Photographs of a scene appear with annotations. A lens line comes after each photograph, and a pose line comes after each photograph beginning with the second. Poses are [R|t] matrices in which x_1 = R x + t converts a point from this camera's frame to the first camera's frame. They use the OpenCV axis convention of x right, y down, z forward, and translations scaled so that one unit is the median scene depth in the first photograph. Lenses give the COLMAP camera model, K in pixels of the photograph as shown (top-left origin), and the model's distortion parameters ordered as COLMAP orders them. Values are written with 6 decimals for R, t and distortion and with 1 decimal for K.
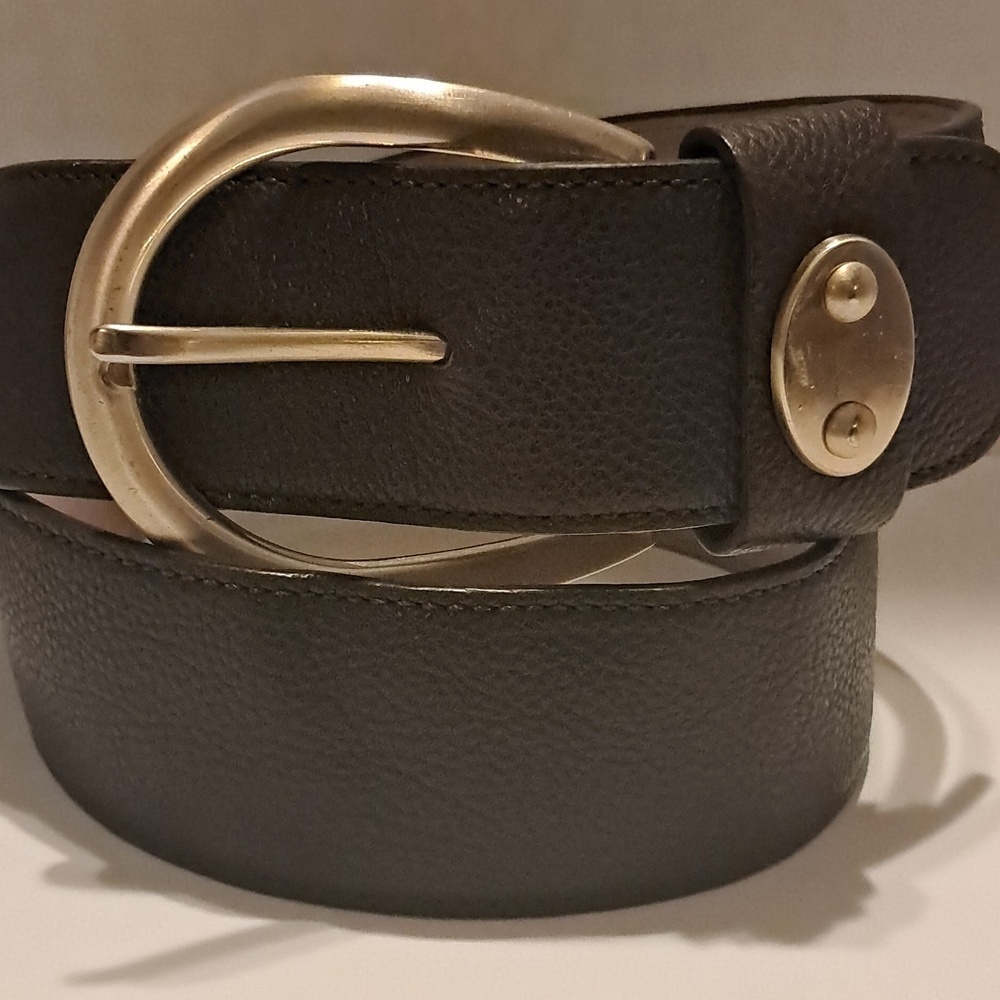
lens RADIAL K [[1947.0, 0, 500.0], [0, 1947.0, 500.0], [0, 0, 1]] dist [0.212111, -0.058414]
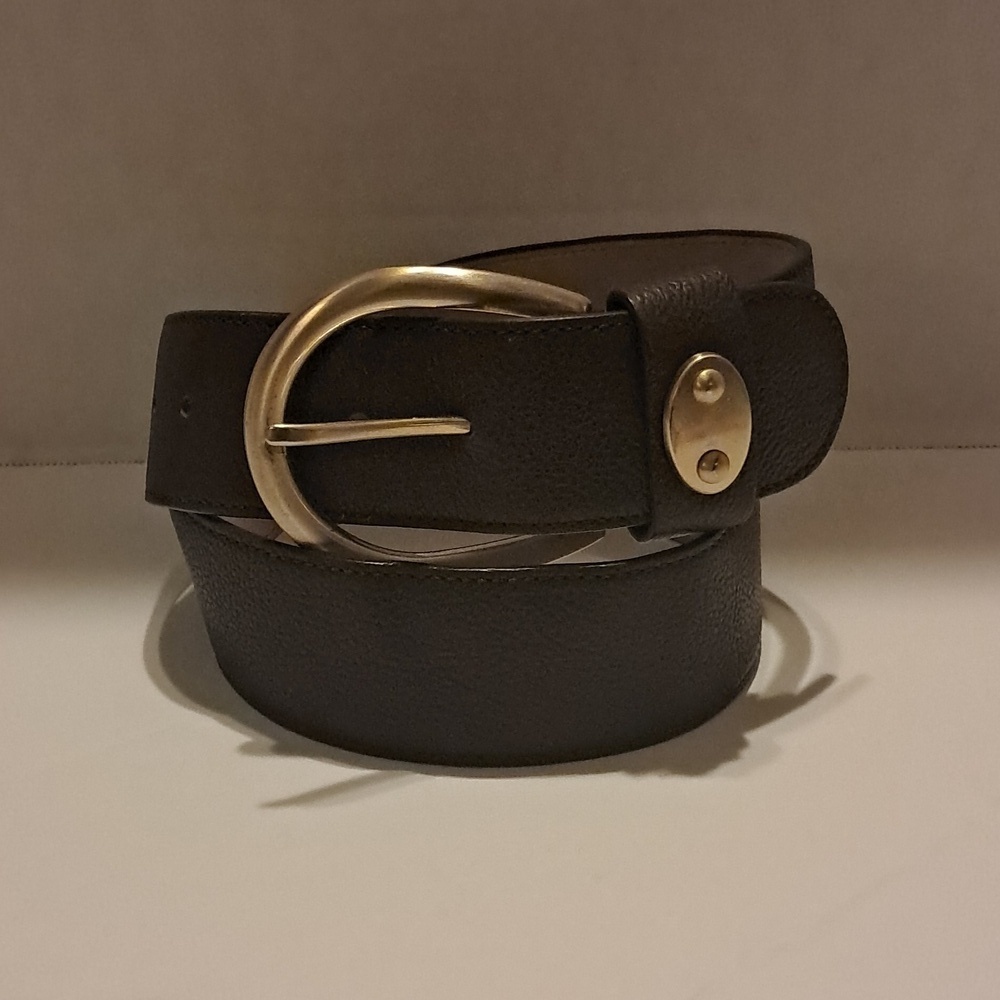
lens RADIAL K [[1947.0, 0, 500.0], [0, 1947.0, 500.0], [0, 0, 1]] dist [0.212111, -0.058414]
pose [[0.998838, -0.032391, -0.035672, 0.053696], [0.033275, 0.999147, 0.024460, -0.052879], [0.034850, -0.025619, 0.999064, -0.654407]]
